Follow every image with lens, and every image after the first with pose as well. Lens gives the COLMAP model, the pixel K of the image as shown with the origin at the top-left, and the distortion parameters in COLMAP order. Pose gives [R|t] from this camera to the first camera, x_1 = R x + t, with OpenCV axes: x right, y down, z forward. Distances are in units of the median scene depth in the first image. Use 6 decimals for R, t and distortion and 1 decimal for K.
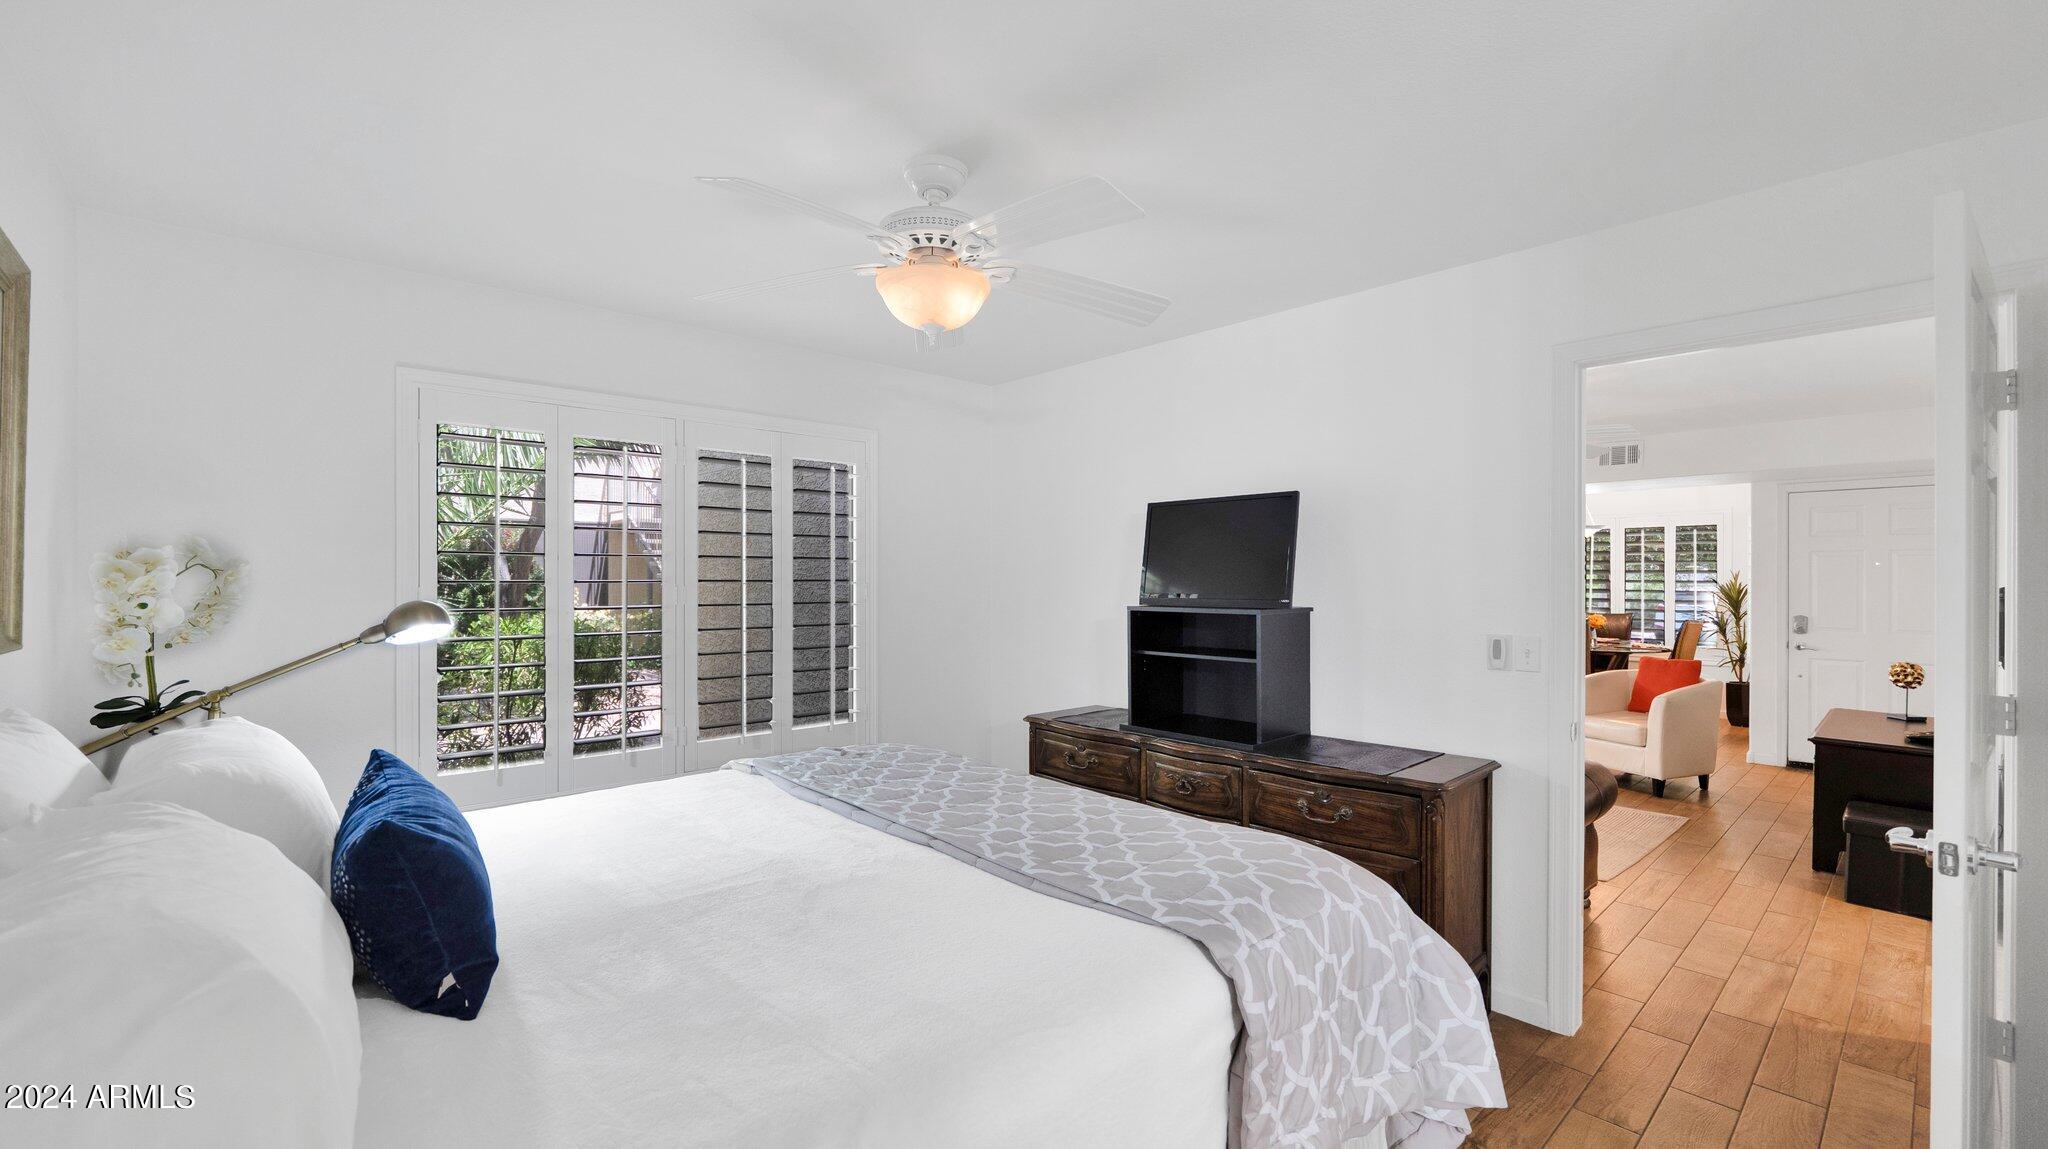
lens RADIAL K [[846.0, 0, 1024.0], [0, 846.0, 574.5], [0, 0, 1]] dist [-0.012733, 0.000078]
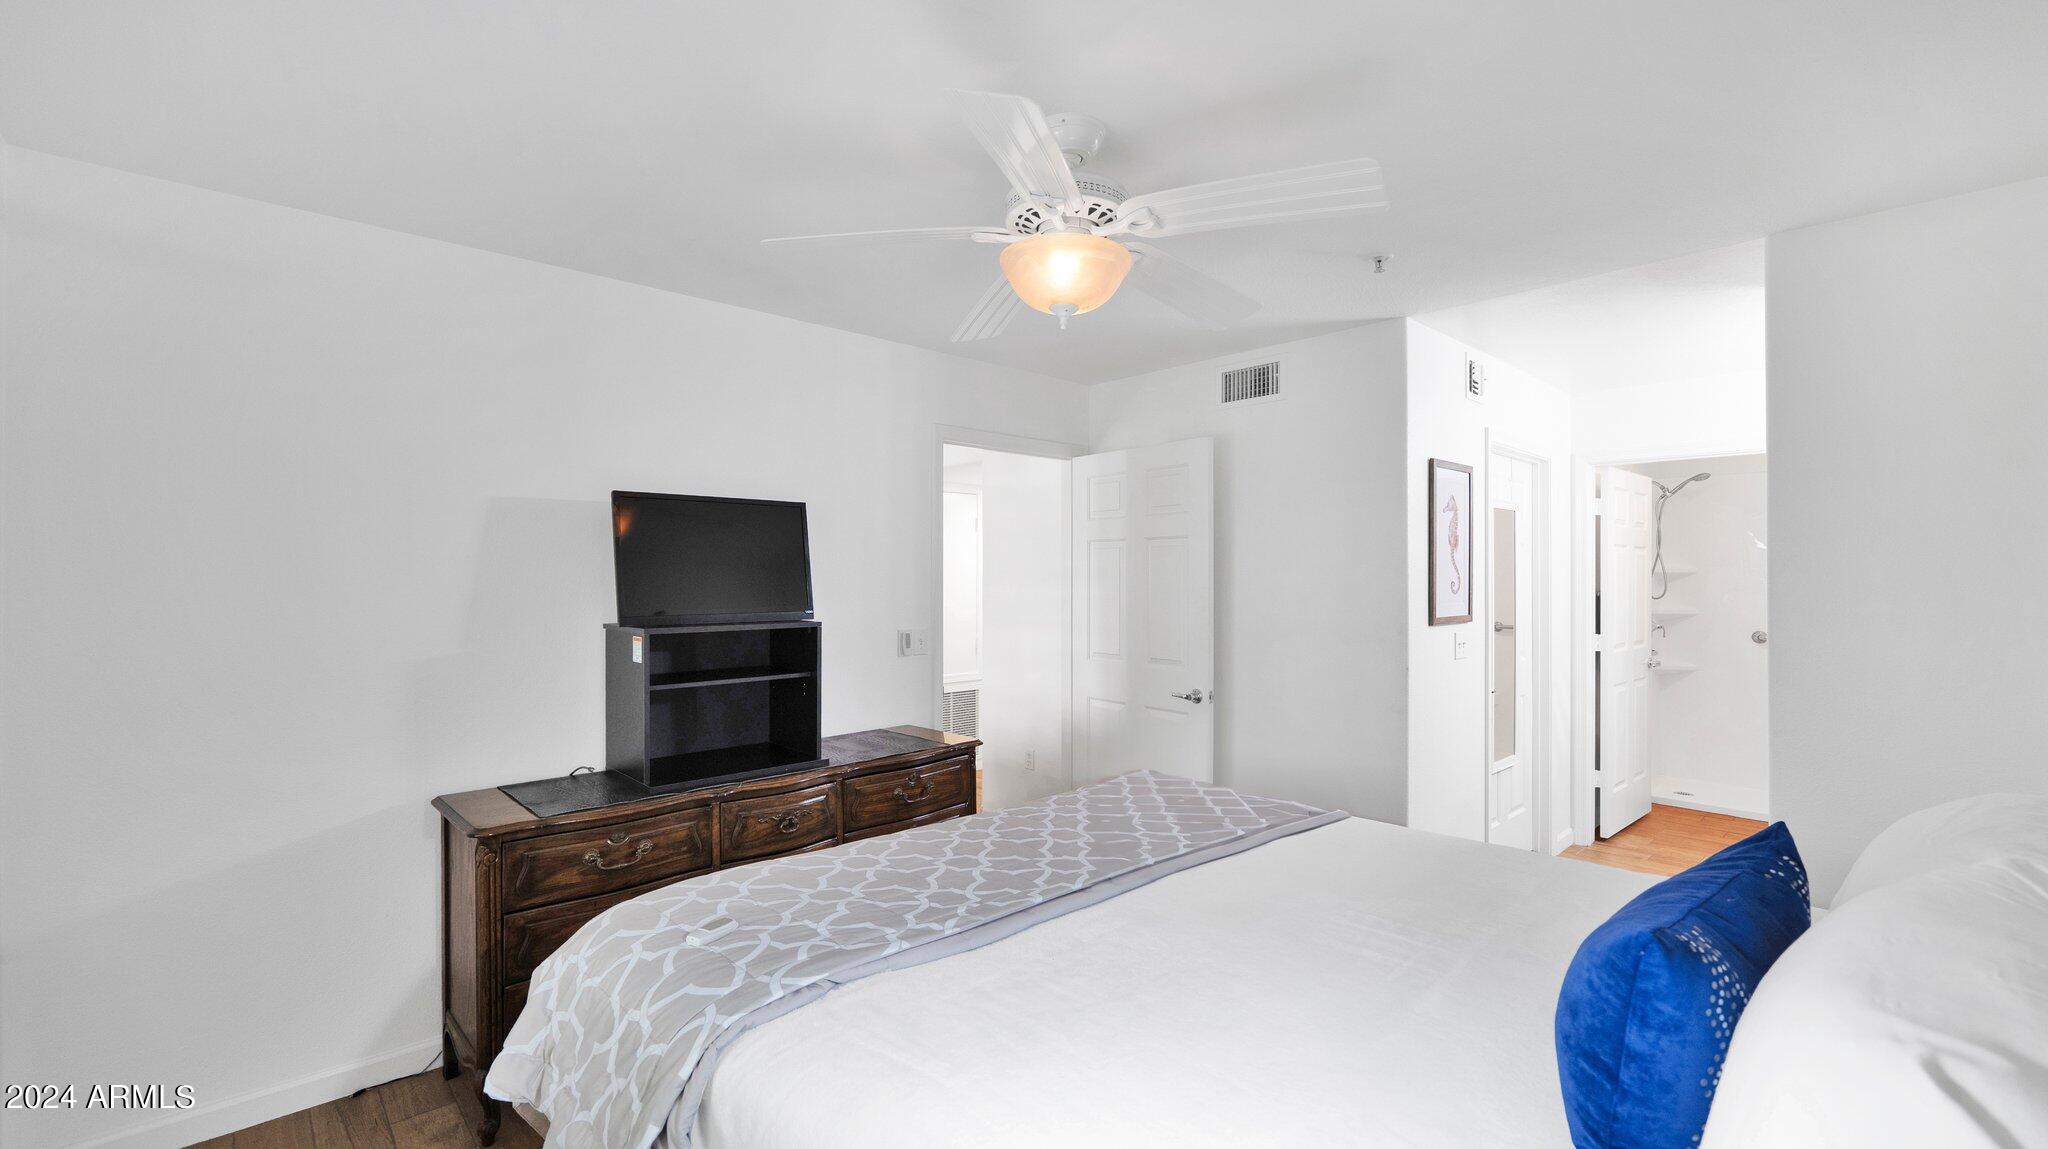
lens RADIAL K [[846.0, 0, 1024.0], [0, 846.0, 574.5], [0, 0, 1]] dist [-0.012733, 0.000078]
pose [[-0.009947, 0.002445, 0.999948, -0.721060], [-0.007878, 0.999966, -0.002524, -0.013063], [-0.999919, -0.007903, -0.009927, 0.776801]]
